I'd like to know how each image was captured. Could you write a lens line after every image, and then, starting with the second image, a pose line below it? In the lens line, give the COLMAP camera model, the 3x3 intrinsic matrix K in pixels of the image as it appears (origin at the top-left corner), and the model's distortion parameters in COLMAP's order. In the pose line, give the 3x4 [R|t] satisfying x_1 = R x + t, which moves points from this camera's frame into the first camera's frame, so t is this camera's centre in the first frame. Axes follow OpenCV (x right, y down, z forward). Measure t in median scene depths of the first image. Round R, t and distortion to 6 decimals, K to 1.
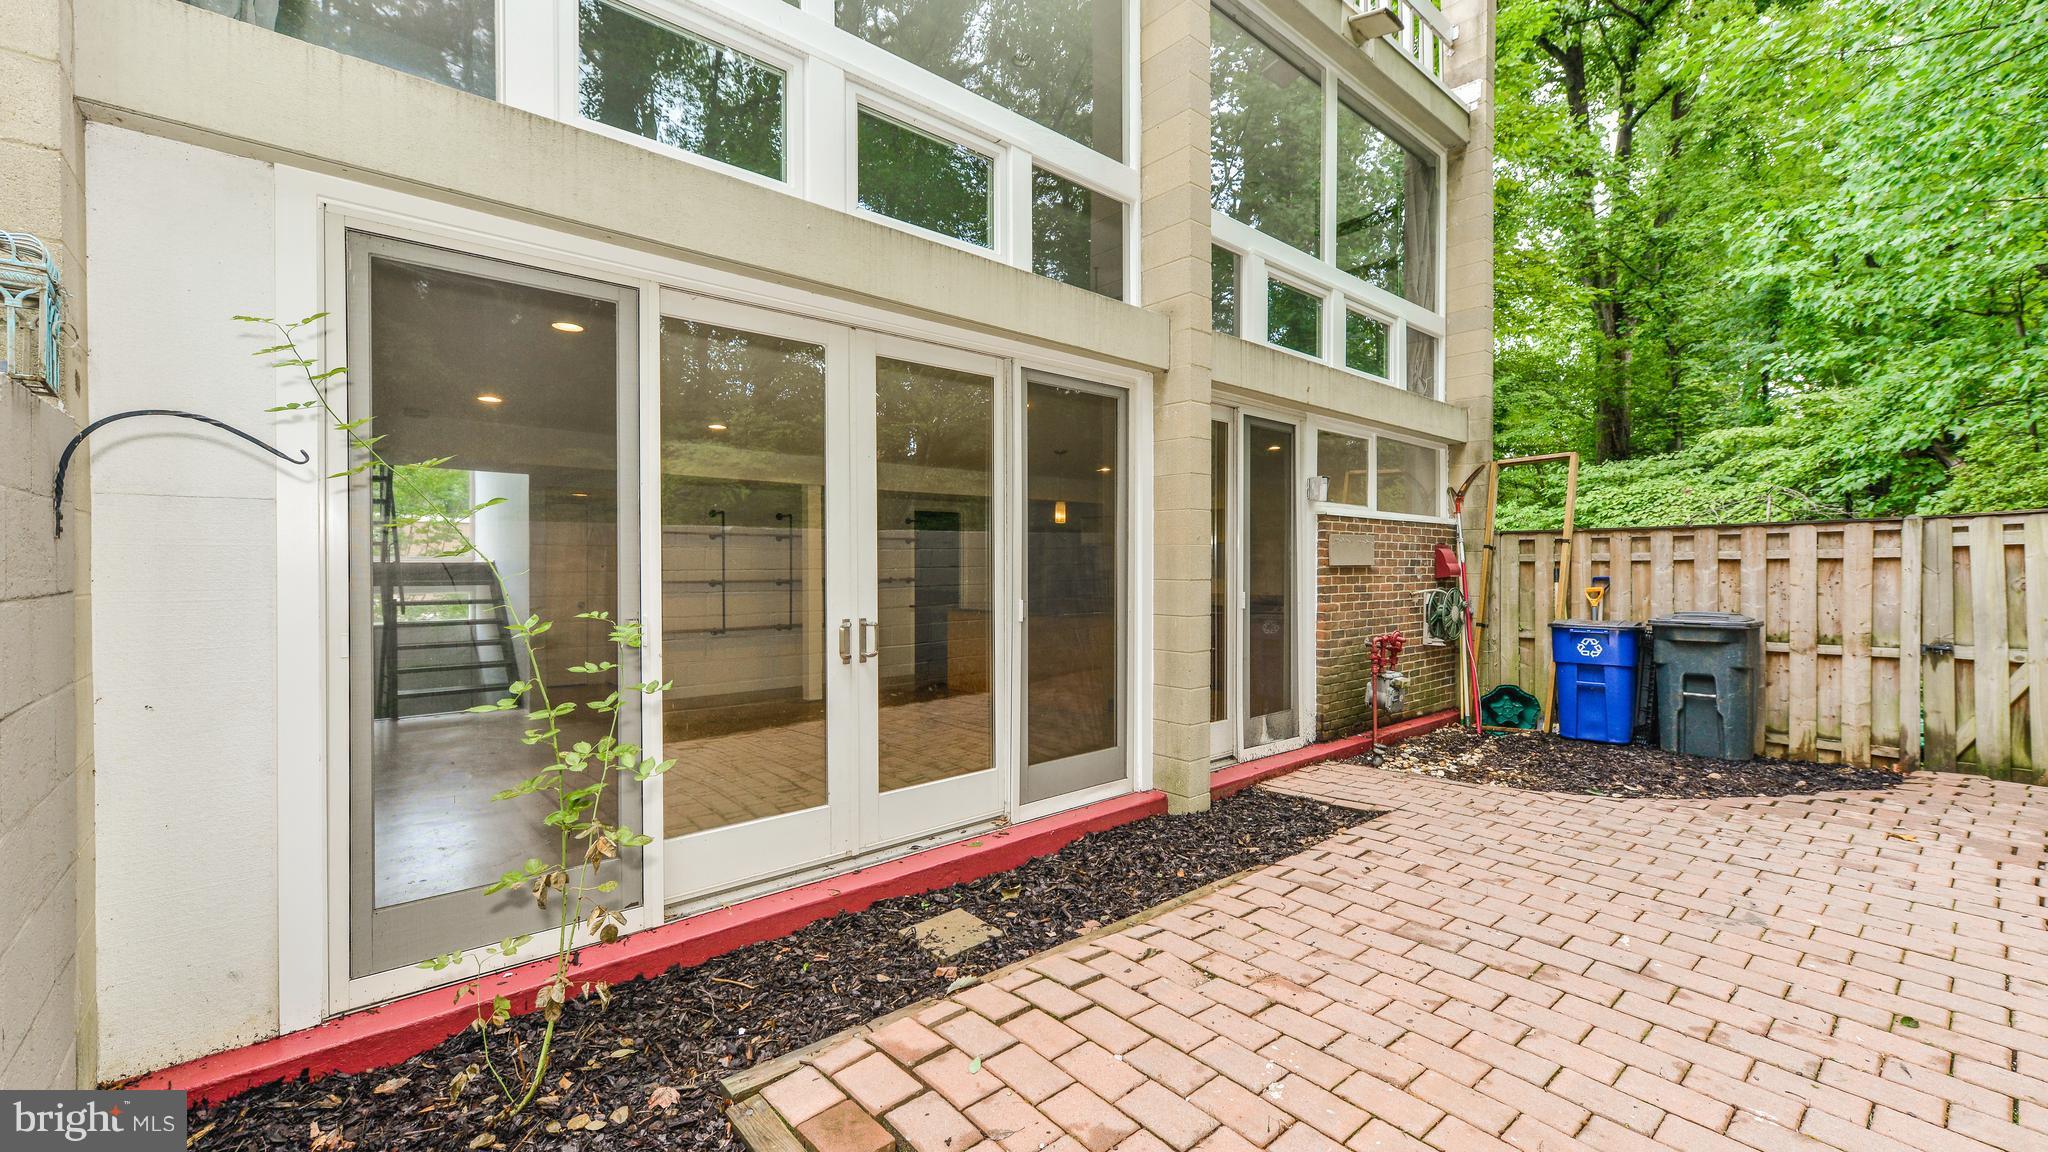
lens RADIAL K [[814.8, 0, 1018.8], [0, 814.8, 550.9], [0, 0, 1]] dist [0.008263, 0.000043]
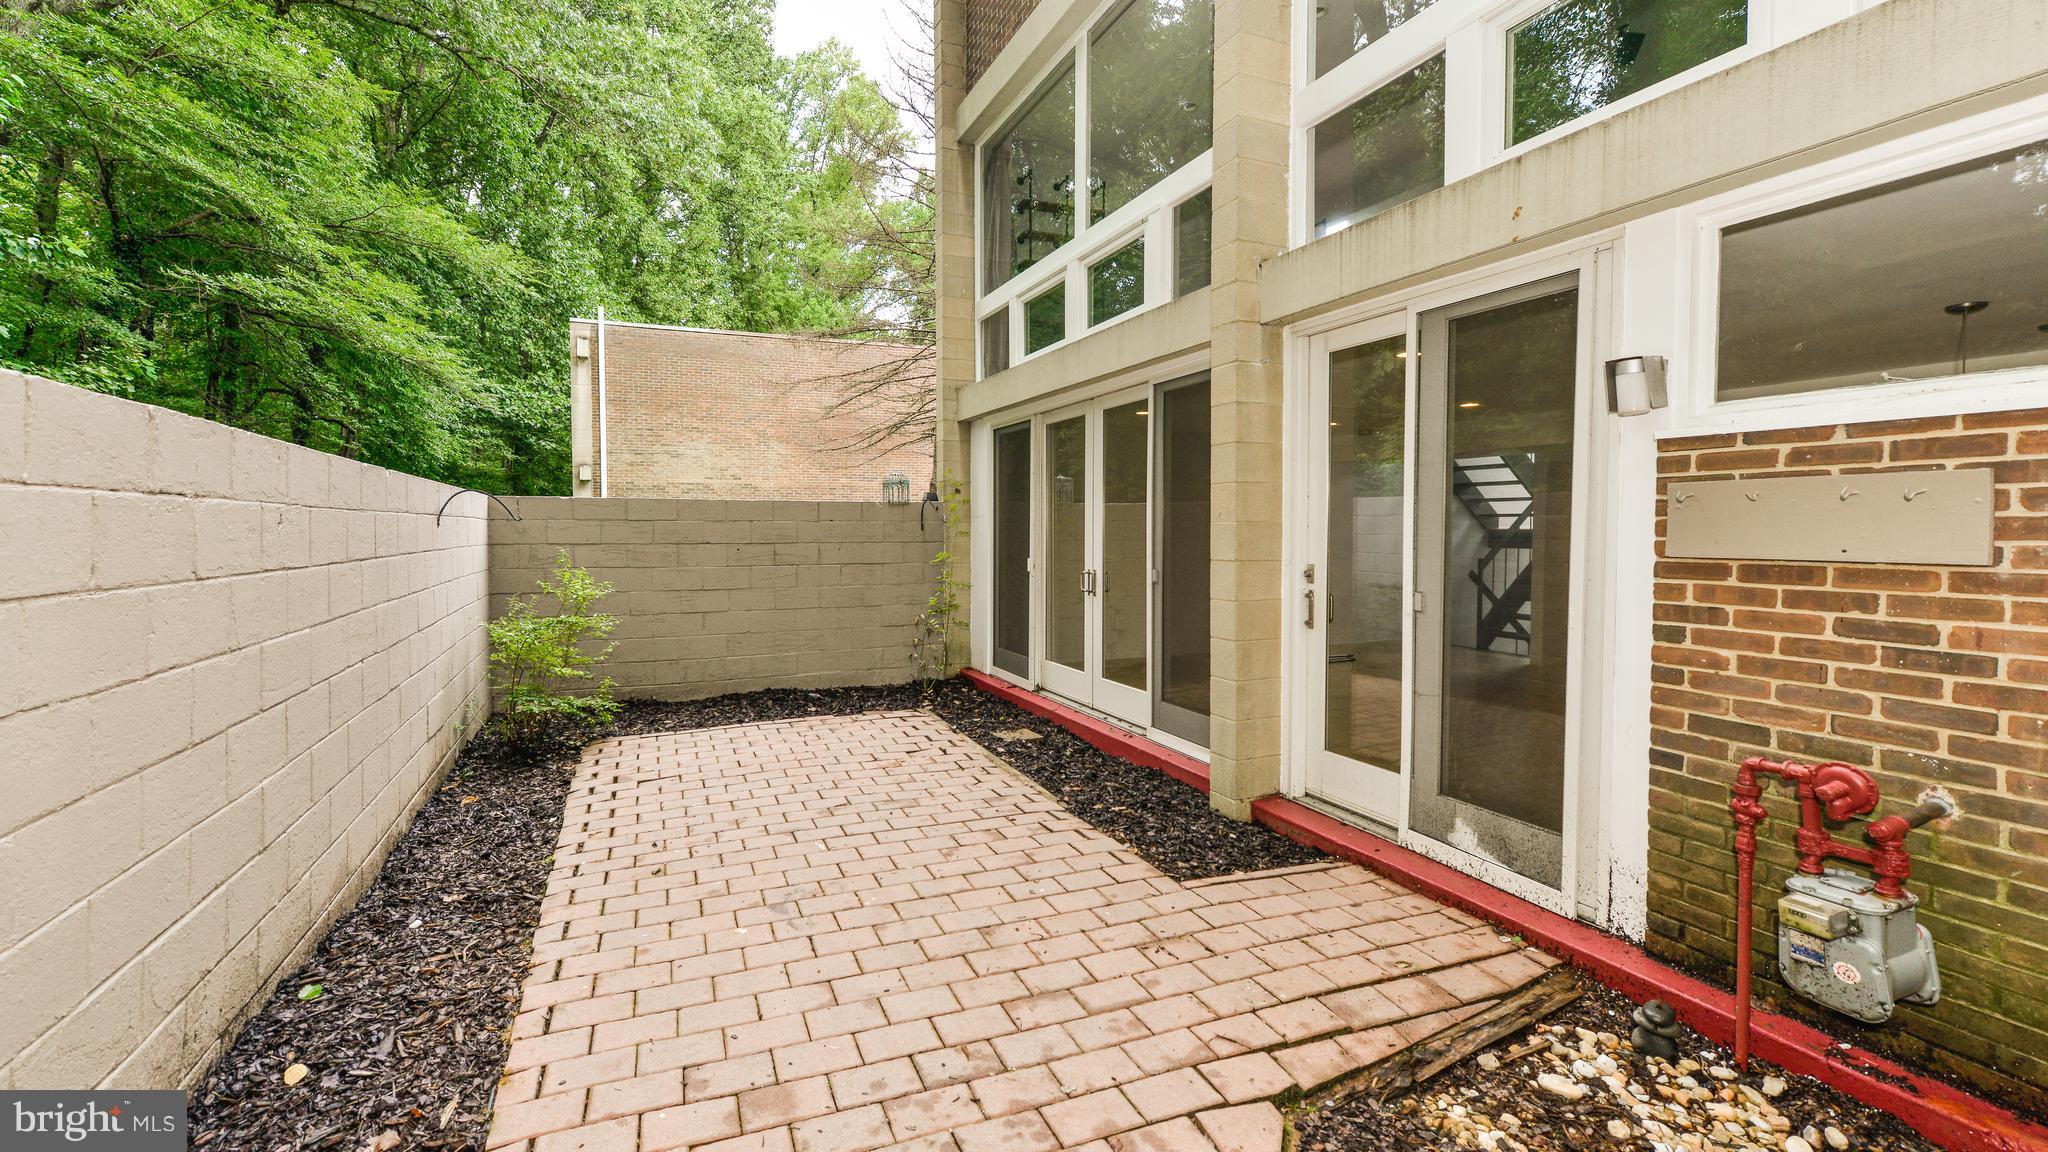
lens RADIAL K [[931.9, 0, 1057.5], [0, 931.9, 565.9], [0, 0, 1]] dist [0.000174, 0.000145]
pose [[-0.288966, 0.036700, -0.956636, 1.433685], [0.011899, 0.999325, 0.034743, 0.003291], [0.957265, -0.001344, -0.289208, 1.272465]]
